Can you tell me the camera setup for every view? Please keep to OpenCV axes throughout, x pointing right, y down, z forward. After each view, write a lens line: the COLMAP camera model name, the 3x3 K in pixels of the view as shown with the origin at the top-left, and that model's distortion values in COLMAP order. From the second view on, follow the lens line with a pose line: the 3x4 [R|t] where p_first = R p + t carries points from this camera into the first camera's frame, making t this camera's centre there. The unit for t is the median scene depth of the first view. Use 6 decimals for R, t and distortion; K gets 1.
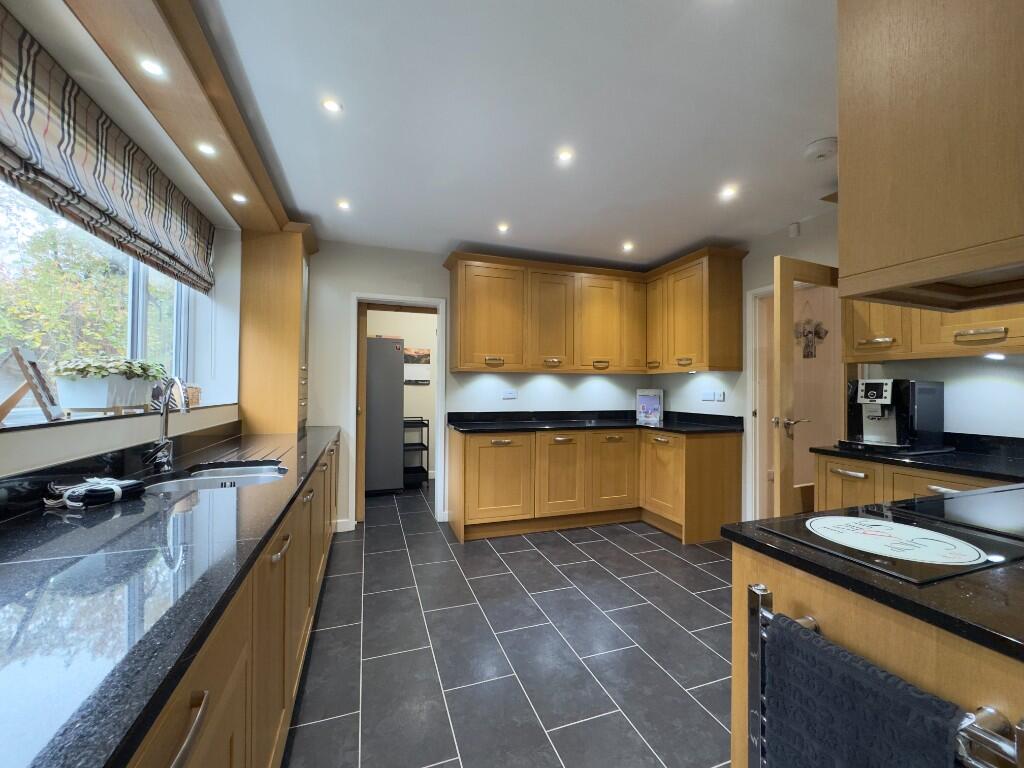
lens RADIAL K [[412.9, 0, 512.0], [0, 412.9, 384.0], [0, 0, 1]] dist [-0.001802, 0.000137]
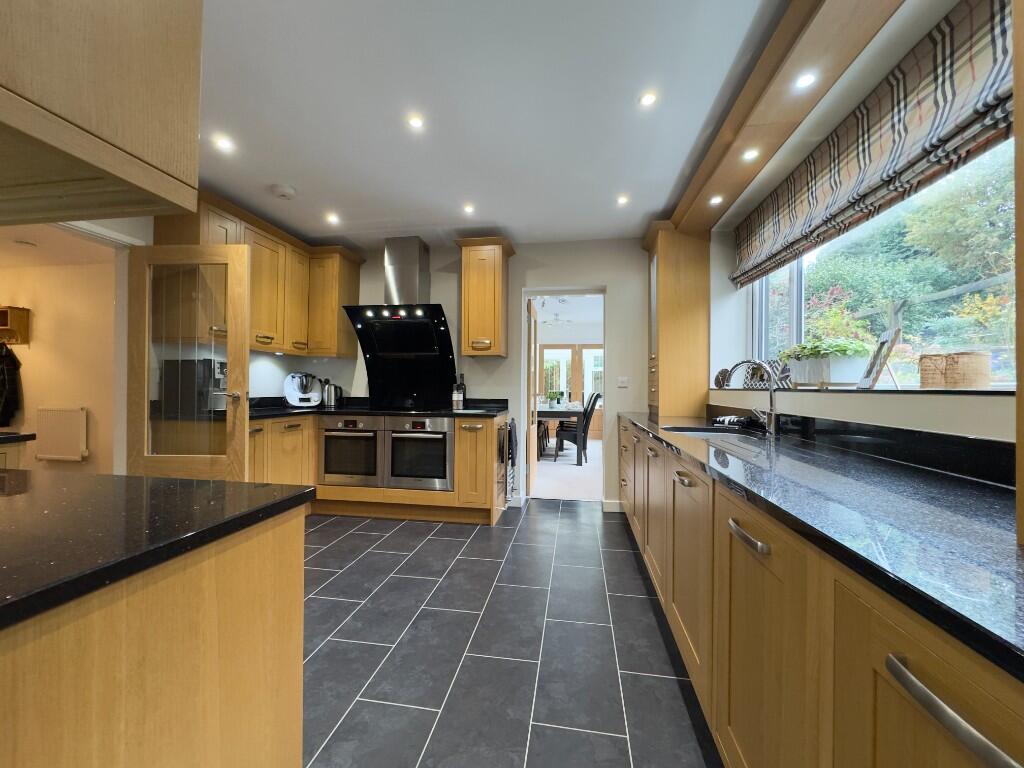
lens RADIAL K [[412.9, 0, 512.0], [0, 412.9, 384.0], [0, 0, 1]] dist [-0.001802, 0.000137]
pose [[-0.875675, -0.013653, 0.482707, -0.549067], [-0.018830, 0.999805, -0.005880, 0.057979], [-0.482533, -0.014238, -0.875762, 1.758377]]
